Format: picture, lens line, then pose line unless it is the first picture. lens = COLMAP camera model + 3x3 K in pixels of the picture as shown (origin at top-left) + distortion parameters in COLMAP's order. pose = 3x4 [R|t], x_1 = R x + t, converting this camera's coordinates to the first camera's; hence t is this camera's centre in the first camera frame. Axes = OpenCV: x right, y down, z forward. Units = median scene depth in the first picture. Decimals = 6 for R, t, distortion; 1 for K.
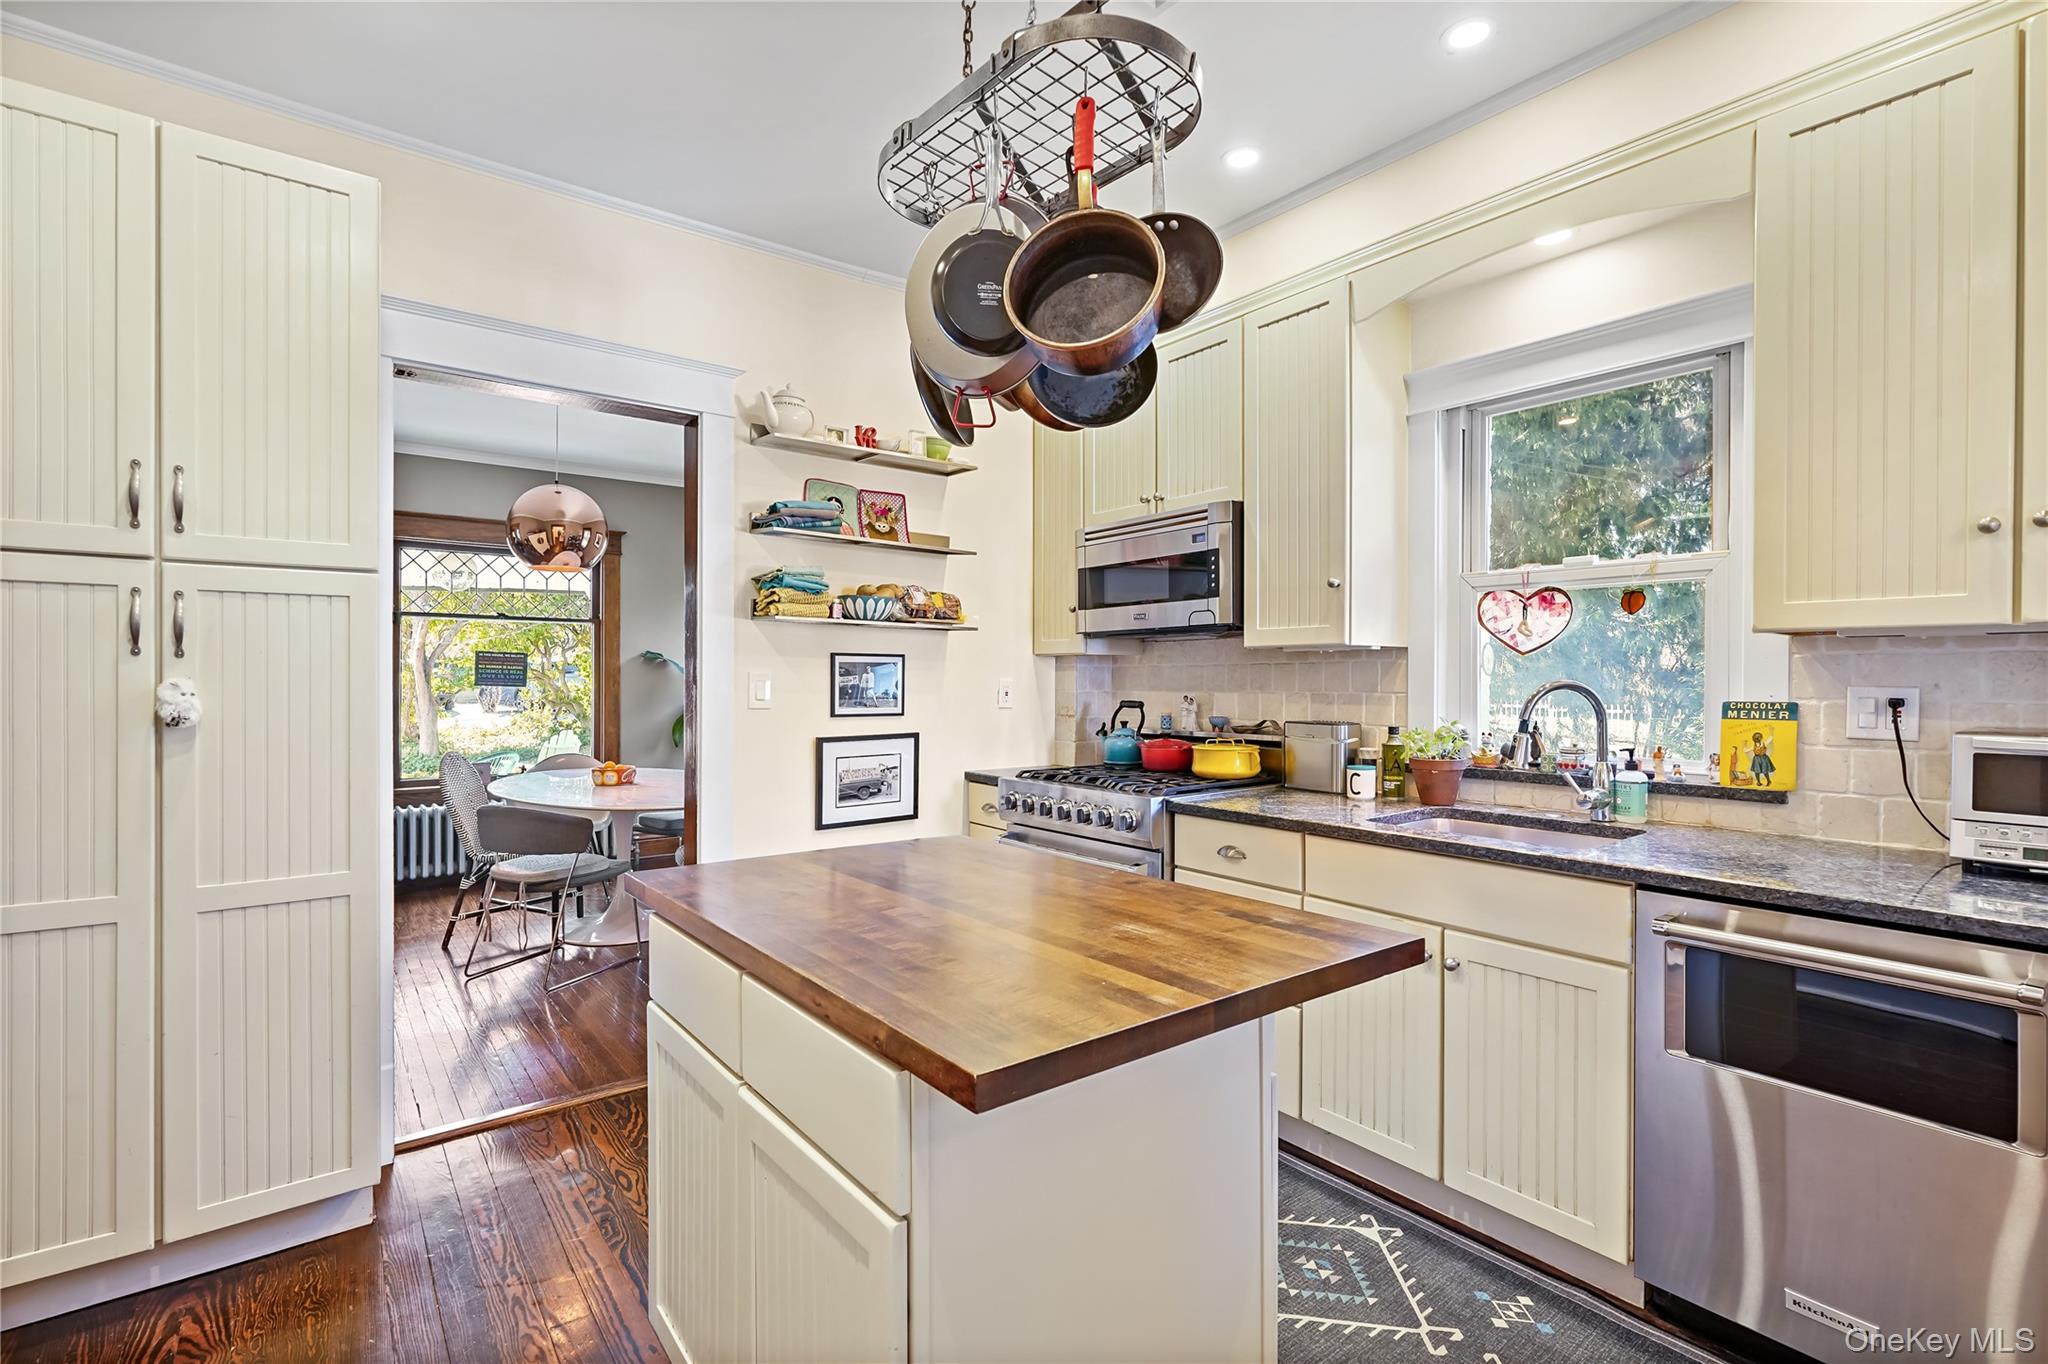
lens RADIAL K [[929.2, 0, 1024.0], [0, 929.2, 682.0], [0, 0, 1]] dist [-0.011355, 0.000254]
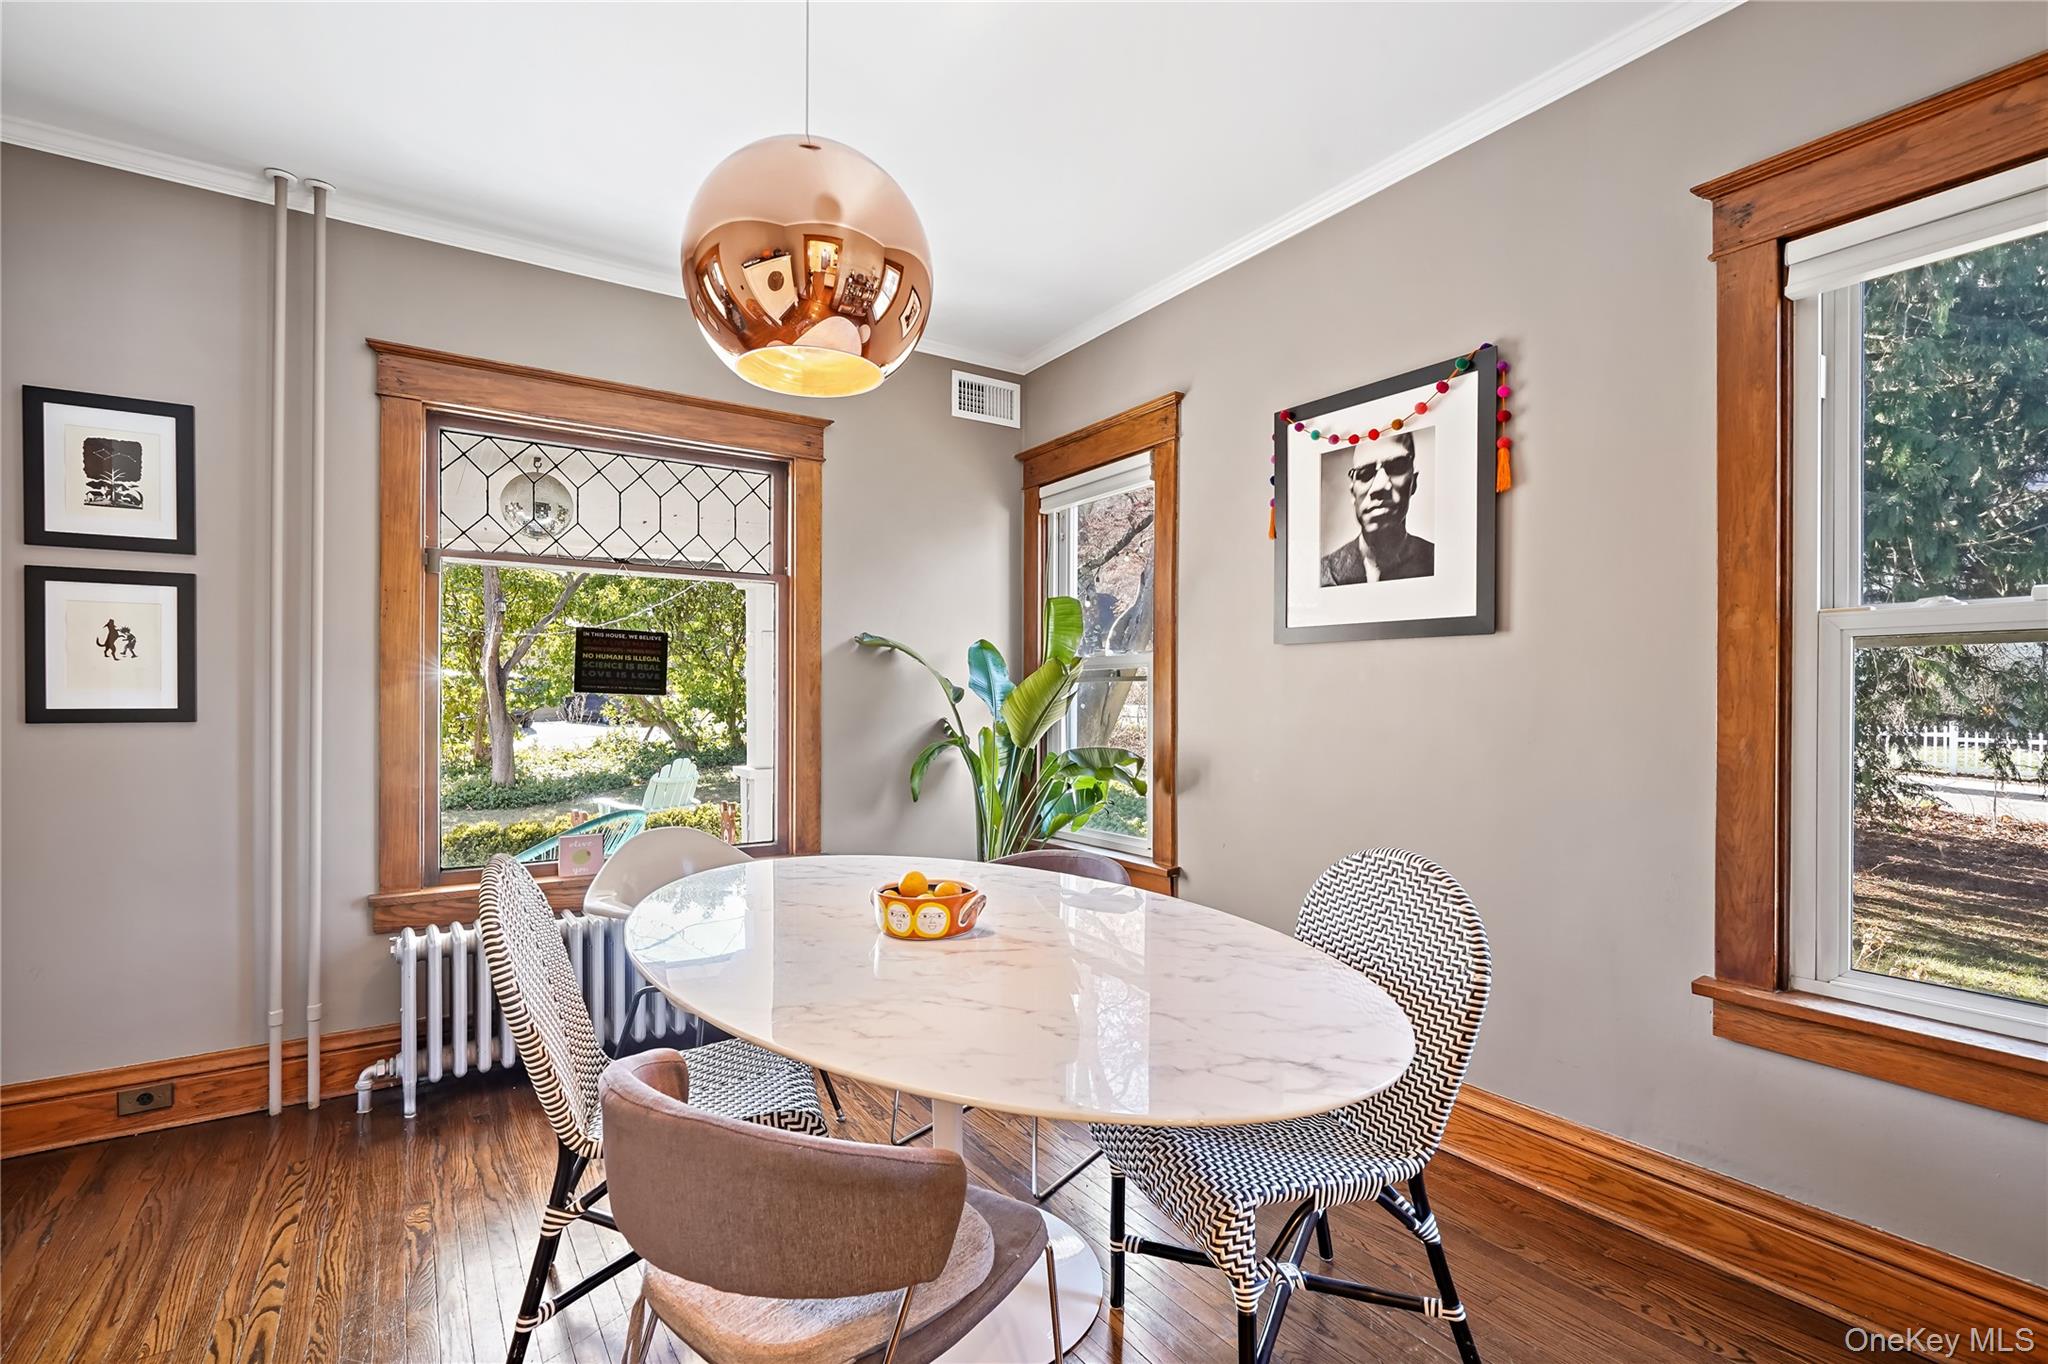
lens RADIAL K [[929.2, 0, 1024.0], [0, 929.2, 682.0], [0, 0, 1]] dist [-0.011355, 0.000254]
pose [[0.998038, -0.002852, -0.062554, -0.238276], [0.001721, 0.999834, -0.018125, 0.006494], [0.062595, 0.017982, 0.997877, 0.382770]]
